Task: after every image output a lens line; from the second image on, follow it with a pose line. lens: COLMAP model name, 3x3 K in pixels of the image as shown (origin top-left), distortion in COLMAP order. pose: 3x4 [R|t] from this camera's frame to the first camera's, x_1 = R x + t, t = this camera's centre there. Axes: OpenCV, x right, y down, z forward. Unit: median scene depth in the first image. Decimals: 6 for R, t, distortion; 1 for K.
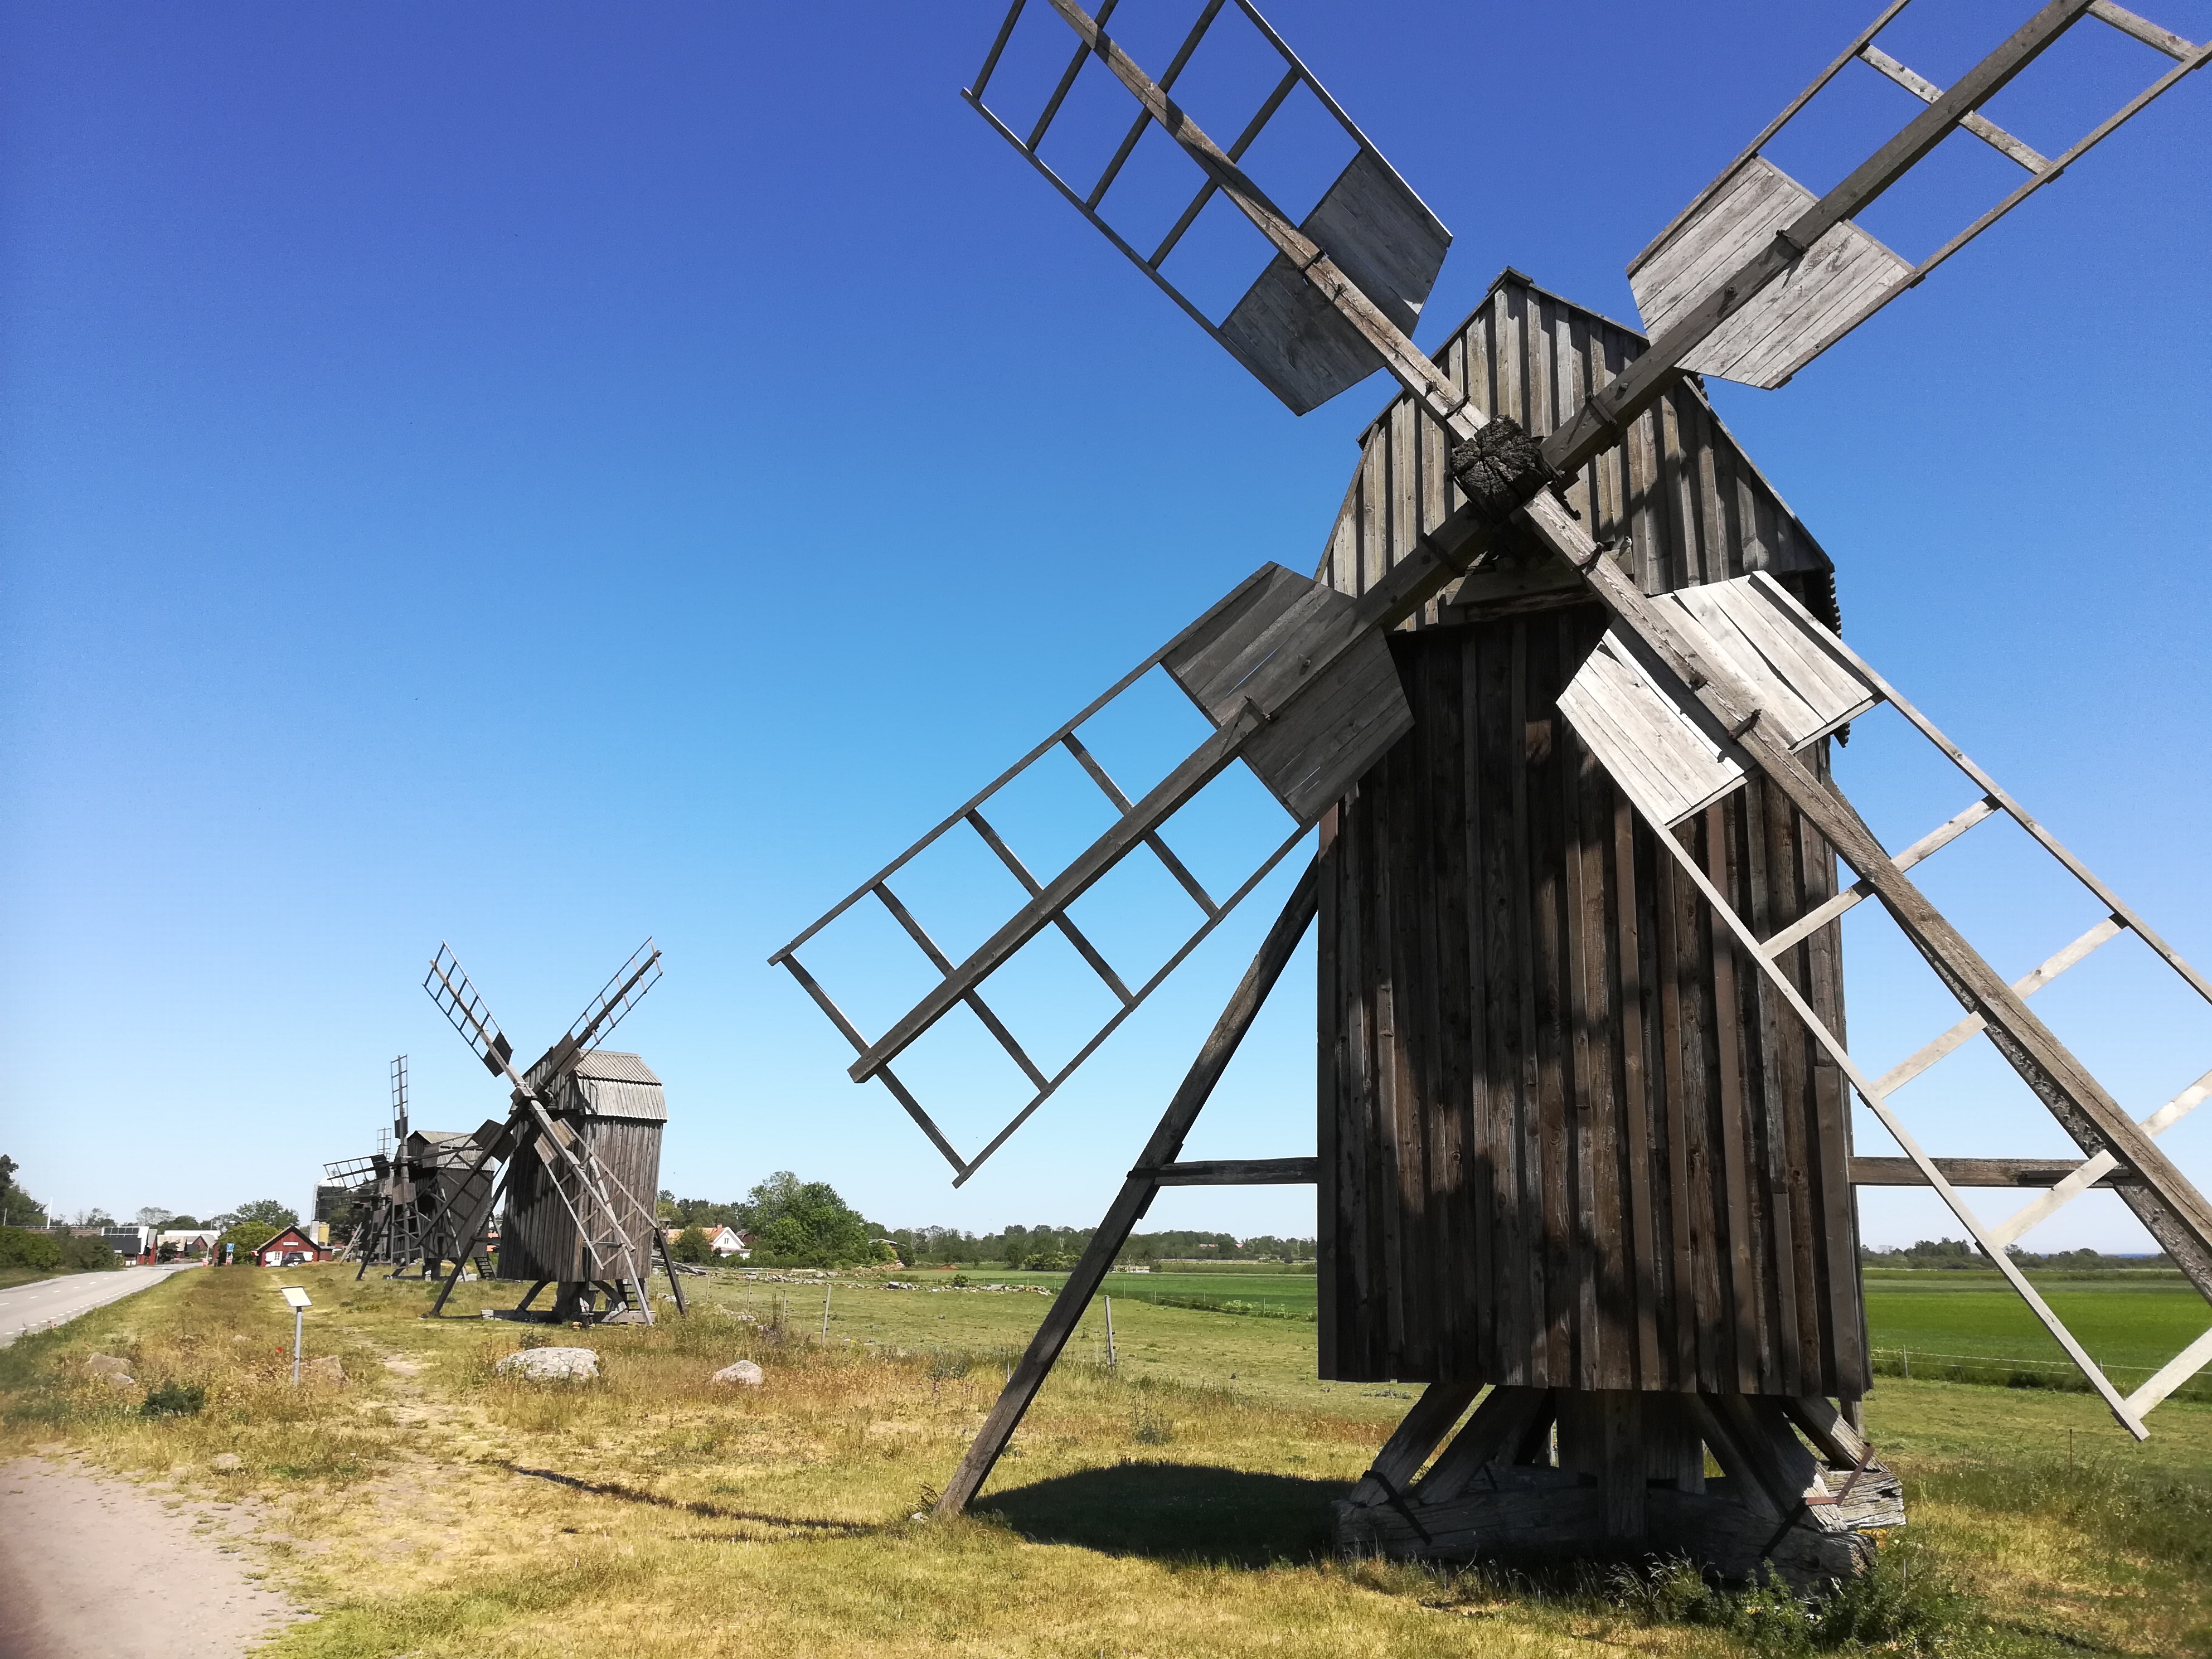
lens RADIAL K [[1722.1, 0, 1107.4], [0, 1722.1, 860.3], [0, 0, 1]] dist [0.032958, -0.004740]
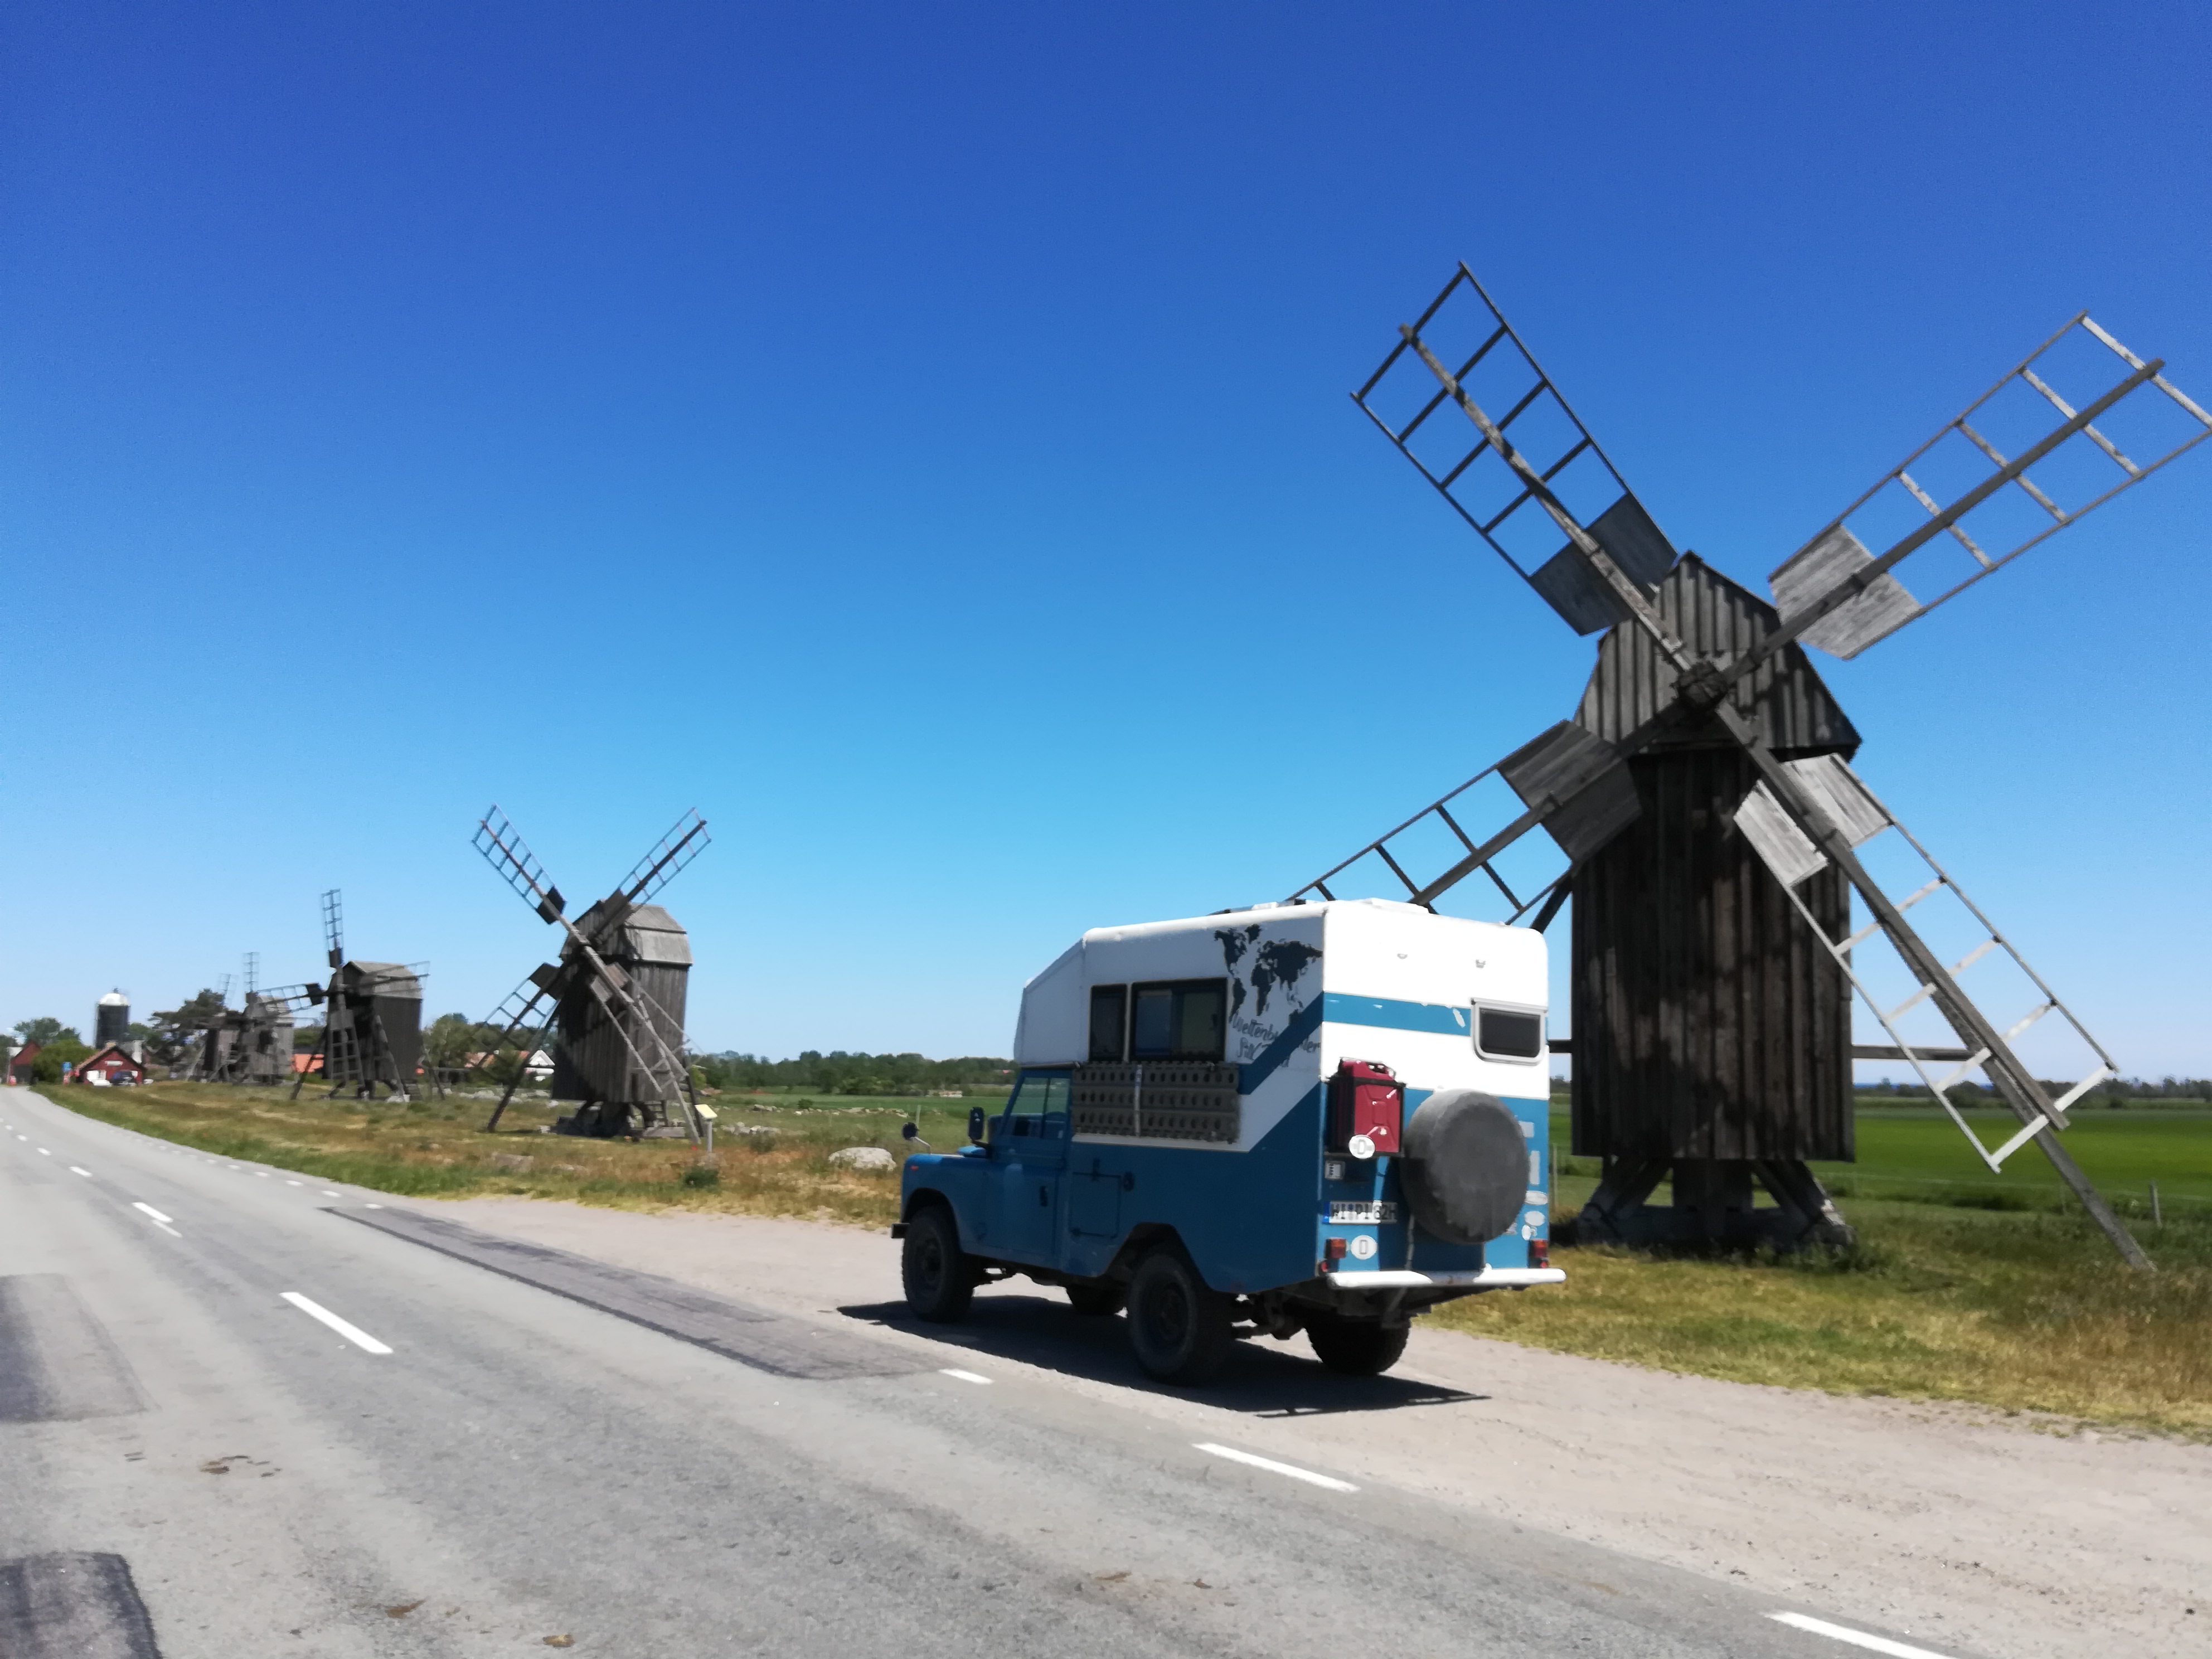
lens RADIAL K [[1722.1, 0, 1107.4], [0, 1722.1, 860.3], [0, 0, 1]] dist [0.032958, -0.004740]
pose [[0.993091, 0.022197, 0.115226, -0.602059], [-0.033297, 0.994889, 0.095328, -0.184662], [-0.112521, -0.098506, 0.988755, -0.780597]]
